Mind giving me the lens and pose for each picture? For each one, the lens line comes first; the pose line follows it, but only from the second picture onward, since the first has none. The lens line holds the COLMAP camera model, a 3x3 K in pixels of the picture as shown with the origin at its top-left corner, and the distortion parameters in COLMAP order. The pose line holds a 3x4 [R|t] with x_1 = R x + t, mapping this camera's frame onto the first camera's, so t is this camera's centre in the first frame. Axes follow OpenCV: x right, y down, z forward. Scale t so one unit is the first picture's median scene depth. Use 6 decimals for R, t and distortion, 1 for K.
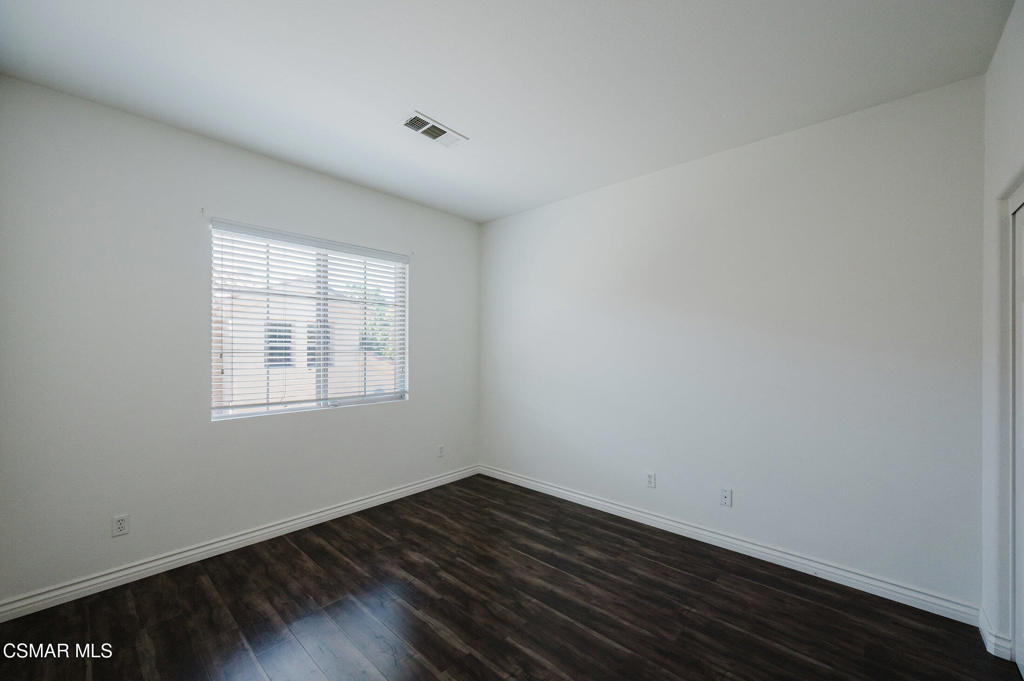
lens RADIAL K [[406.4, 0, 520.7], [0, 406.4, 343.2], [0, 0, 1]] dist [0.003262, 0.000741]
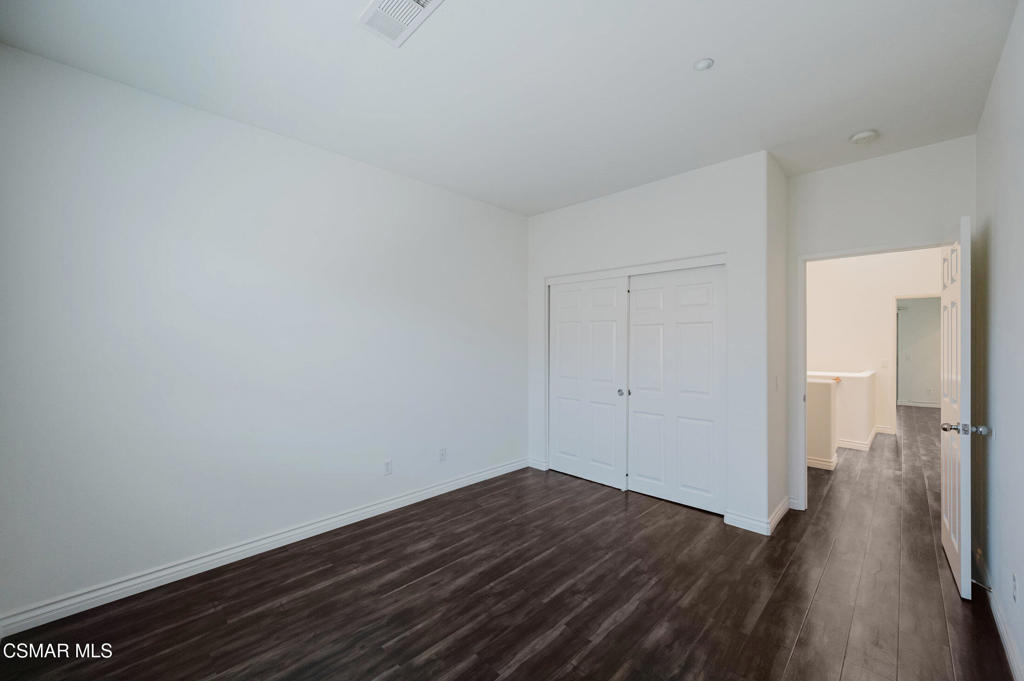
lens RADIAL K [[406.4, 0, 508.6], [0, 406.4, 338.2], [0, 0, 1]] dist [0.003262, 0.000741]
pose [[0.042232, 0.011186, 0.999045, -0.939233], [-0.012983, 0.999859, -0.010646, 0.016410], [-0.999023, -0.012521, 0.042371, 0.862604]]
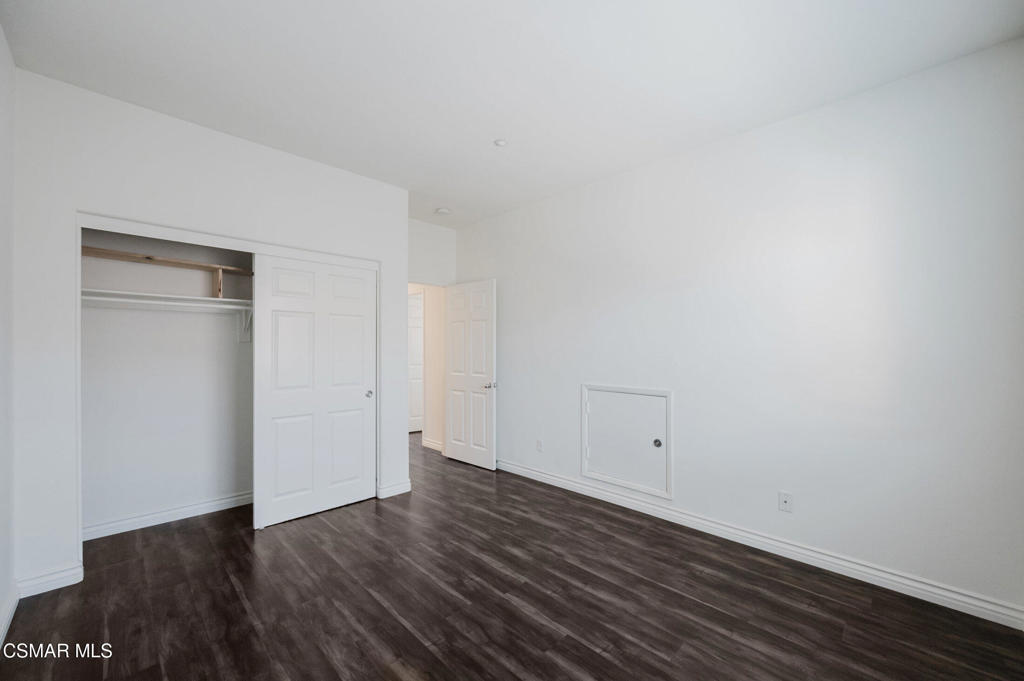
lens RADIAL K [[406.4, 0, 523.0], [0, 406.4, 348.2], [0, 0, 1]] dist [0.003262, 0.000741]
pose [[-0.999131, 0.000709, 0.041665, -0.175843], [0.000112, 0.999897, -0.014326, 0.058495], [-0.041671, -0.014308, -0.999029, 1.684843]]
